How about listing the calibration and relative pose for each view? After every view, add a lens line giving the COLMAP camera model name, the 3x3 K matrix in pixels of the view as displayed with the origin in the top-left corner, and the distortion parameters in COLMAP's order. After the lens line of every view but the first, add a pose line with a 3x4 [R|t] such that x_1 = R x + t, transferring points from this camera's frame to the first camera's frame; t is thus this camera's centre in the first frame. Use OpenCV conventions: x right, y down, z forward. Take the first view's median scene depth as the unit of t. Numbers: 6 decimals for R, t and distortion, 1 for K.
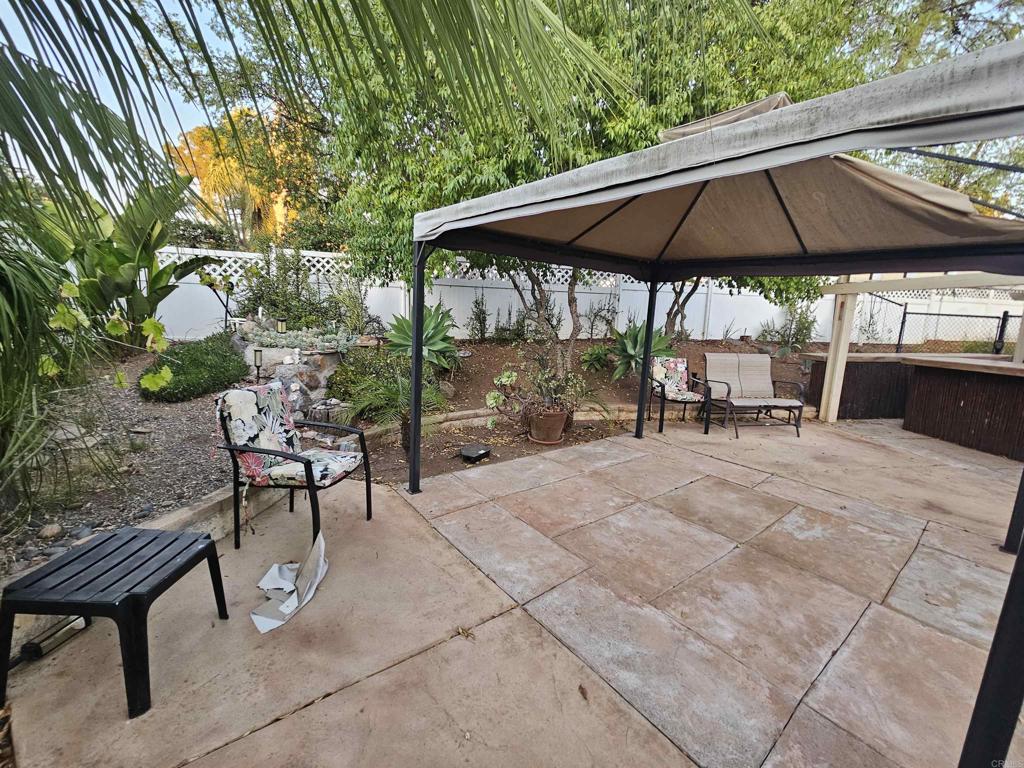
lens RADIAL K [[420.4, 0, 507.6], [0, 420.4, 379.0], [0, 0, 1]] dist [0.002025, -0.003120]
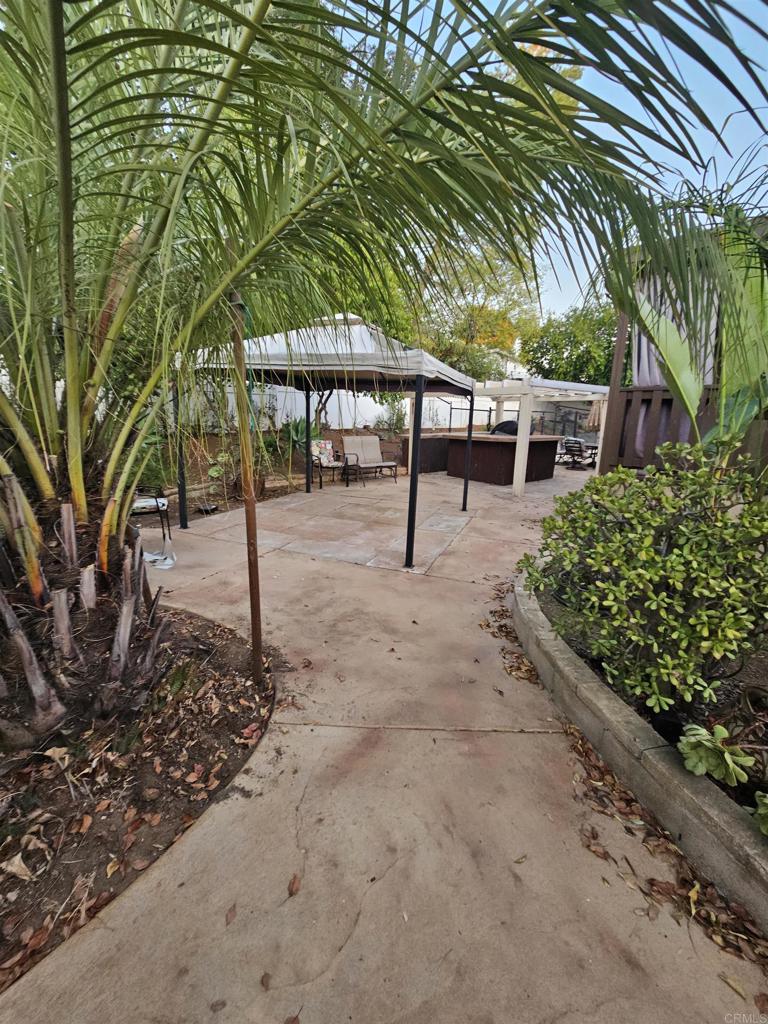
lens RADIAL K [[420.4, 0, 381.2], [0, 420.4, 514.7], [0, 0, 1]] dist [0.002025, -0.003120]
pose [[0.861618, -0.131759, 0.490157, -0.205234], [0.085058, 0.989544, 0.116481, 0.054946], [-0.500380, -0.058670, 0.863816, -0.430354]]
